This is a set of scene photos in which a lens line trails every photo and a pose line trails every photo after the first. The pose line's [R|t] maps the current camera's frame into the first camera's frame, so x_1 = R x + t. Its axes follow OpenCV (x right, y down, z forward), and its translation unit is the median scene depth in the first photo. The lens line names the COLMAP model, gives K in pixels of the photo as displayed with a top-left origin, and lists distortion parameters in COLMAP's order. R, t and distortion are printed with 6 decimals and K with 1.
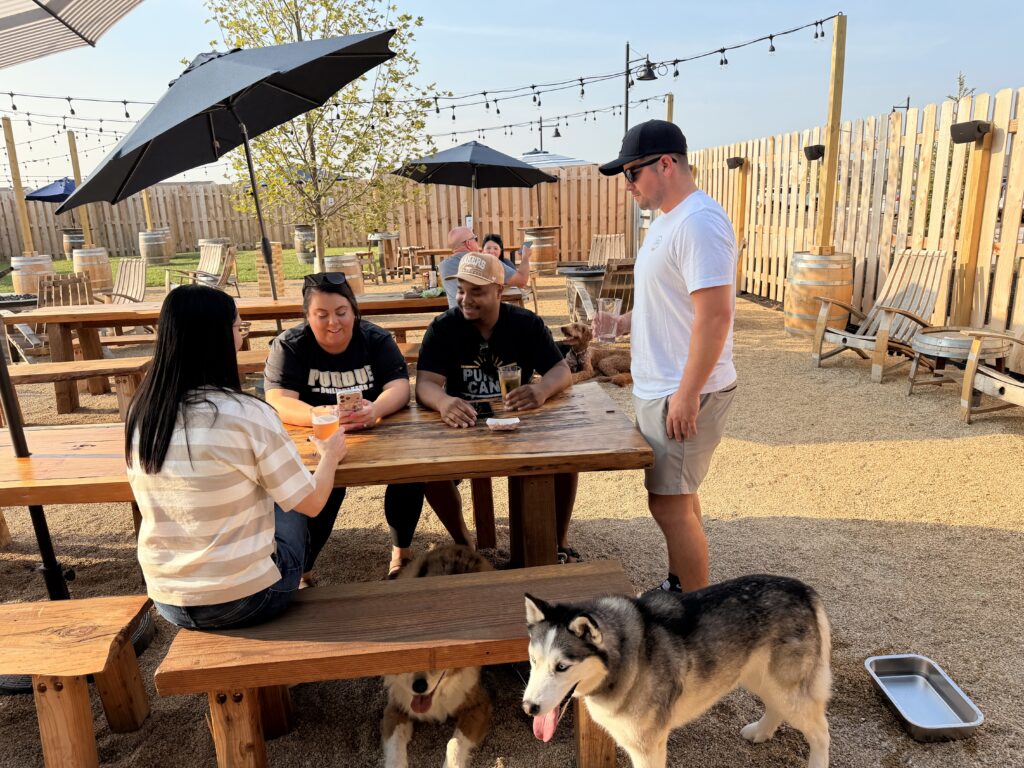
lens RADIAL K [[709.8, 0, 513.7], [0, 709.8, 386.5], [0, 0, 1]] dist [-0.001061, -0.000135]
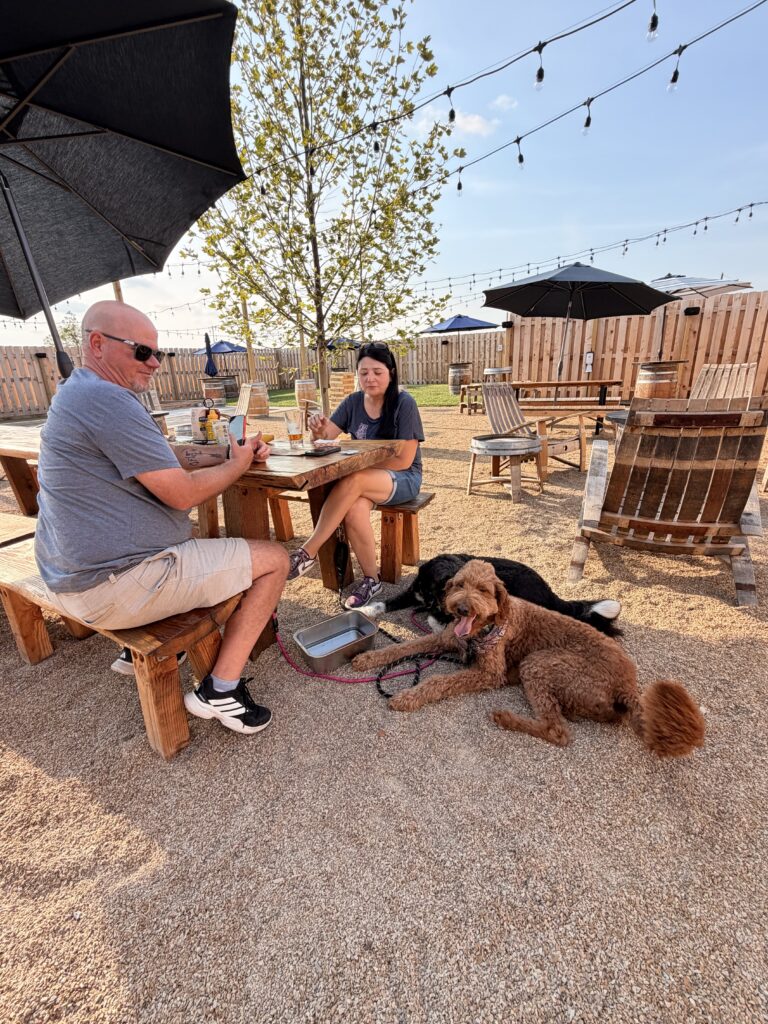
lens RADIAL K [[438.2, 0, 380.0], [0, 438.2, 511.2], [0, 0, 1]] dist [-0.016485, -0.000021]
pose [[0.825763, 0.166360, -0.538924, 0.065199], [-0.117103, 0.985259, 0.124709, -0.050898], [0.551726, -0.039871, 0.833072, 0.273017]]
